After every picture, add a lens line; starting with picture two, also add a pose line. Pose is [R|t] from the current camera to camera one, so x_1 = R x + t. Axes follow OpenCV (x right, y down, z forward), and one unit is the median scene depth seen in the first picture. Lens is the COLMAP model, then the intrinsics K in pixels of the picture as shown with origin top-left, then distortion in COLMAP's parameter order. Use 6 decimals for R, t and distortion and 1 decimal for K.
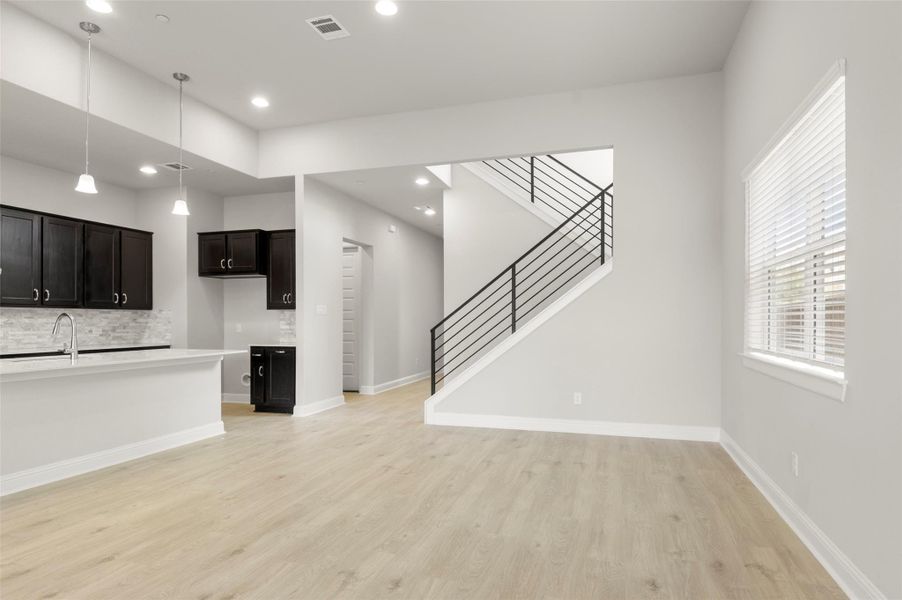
lens RADIAL K [[488.0, 0, 470.5], [0, 488.0, 308.6], [0, 0, 1]] dist [-0.001933, -0.002343]
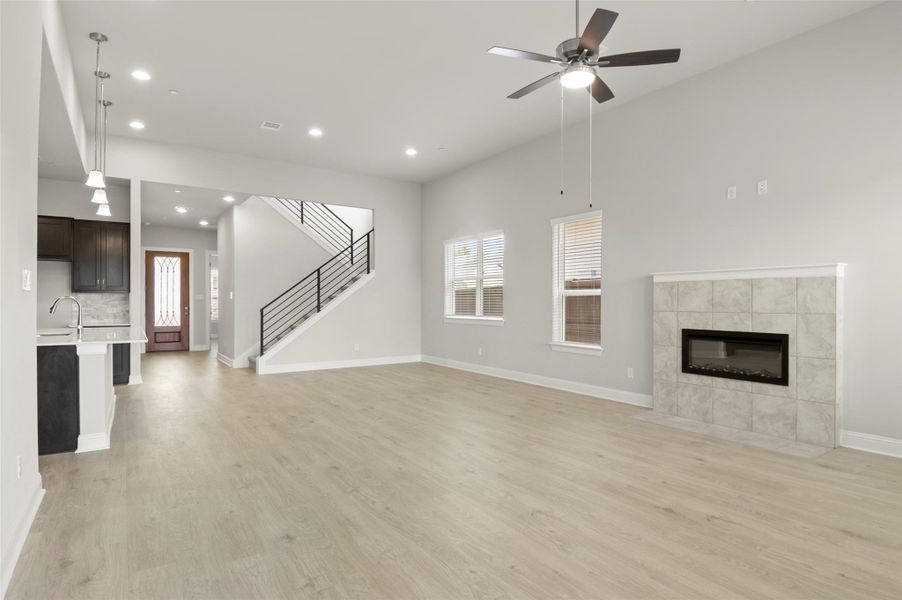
lens RADIAL K [[479.2, 0, 478.3], [0, 479.2, 299.8], [0, 0, 1]] dist [-0.013419, -0.001751]
pose [[0.600559, 0.007379, 0.799547, -0.904758], [-0.019524, 0.999795, 0.005438, -0.006603], [-0.799342, -0.018876, 0.600579, -0.397158]]
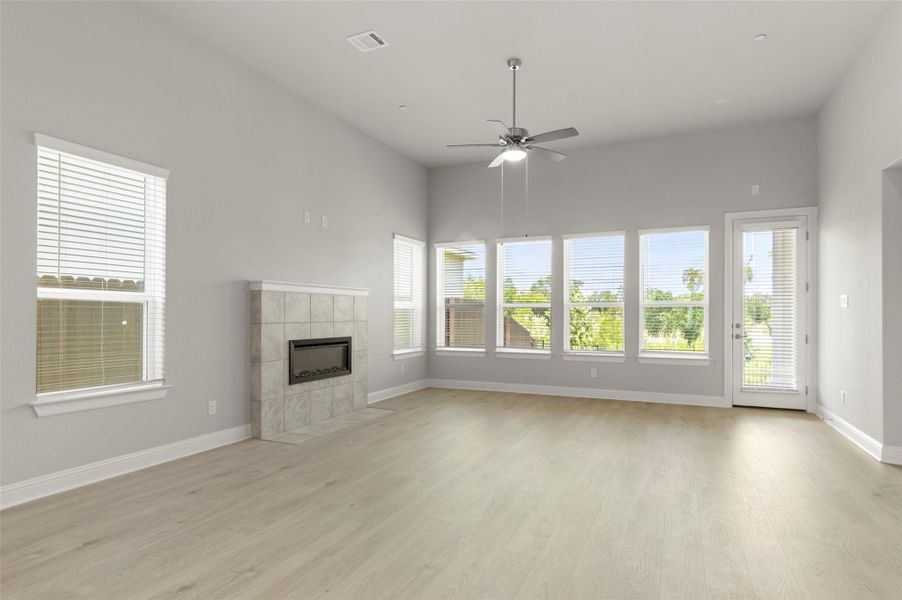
lens RADIAL K [[479.3, 0, 462.3], [0, 479.3, 313.8], [0, 0, 1]] dist [0.010091, -0.002814]
pose [[-0.990707, 0.005482, 0.135904, -0.351893], [0.002496, 0.999752, -0.022134, 0.018366], [-0.135992, -0.021589, -0.990475, 0.757054]]
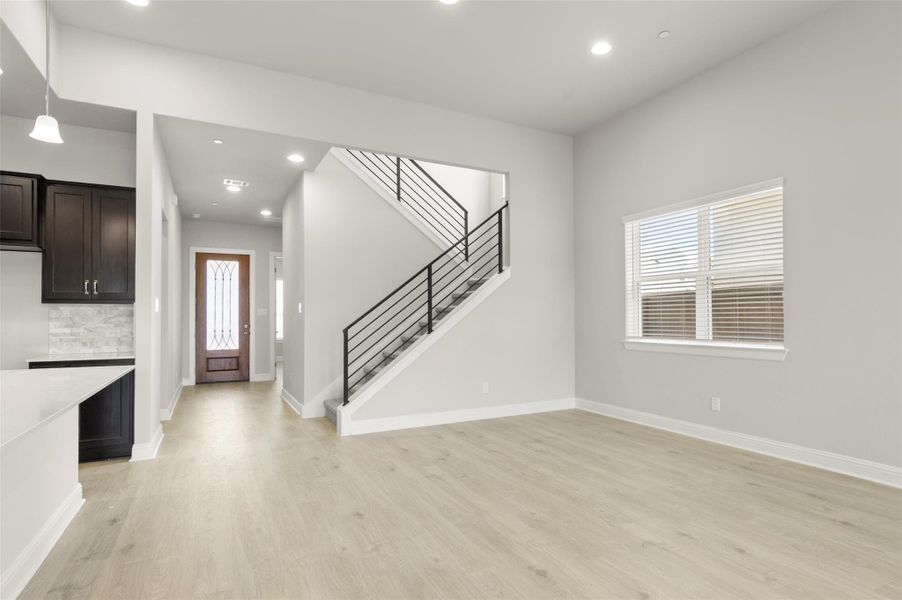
lens RADIAL K [[488.0, 0, 466.5], [0, 488.0, 305.7], [0, 0, 1]] dist [-0.001933, -0.002343]
pose [[0.715848, 0.017050, 0.698048, -0.599868], [-0.012459, 0.999855, -0.011645, 0.007132], [-0.698145, -0.000361, 0.715956, 0.220842]]
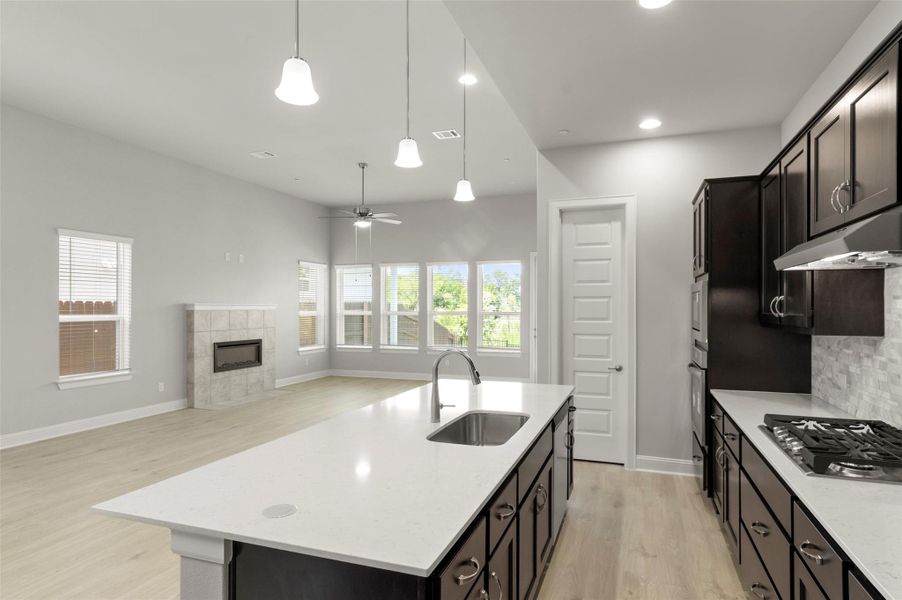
lens RADIAL K [[488.0, 0, 461.8], [0, 488.0, 309.8], [0, 0, 1]] dist [-0.001933, -0.002343]
pose [[-0.999020, 0.004843, 0.043990, -0.677116], [0.004157, 0.999868, -0.015681, -0.022472], [-0.044060, -0.015483, -0.998909, 1.267018]]
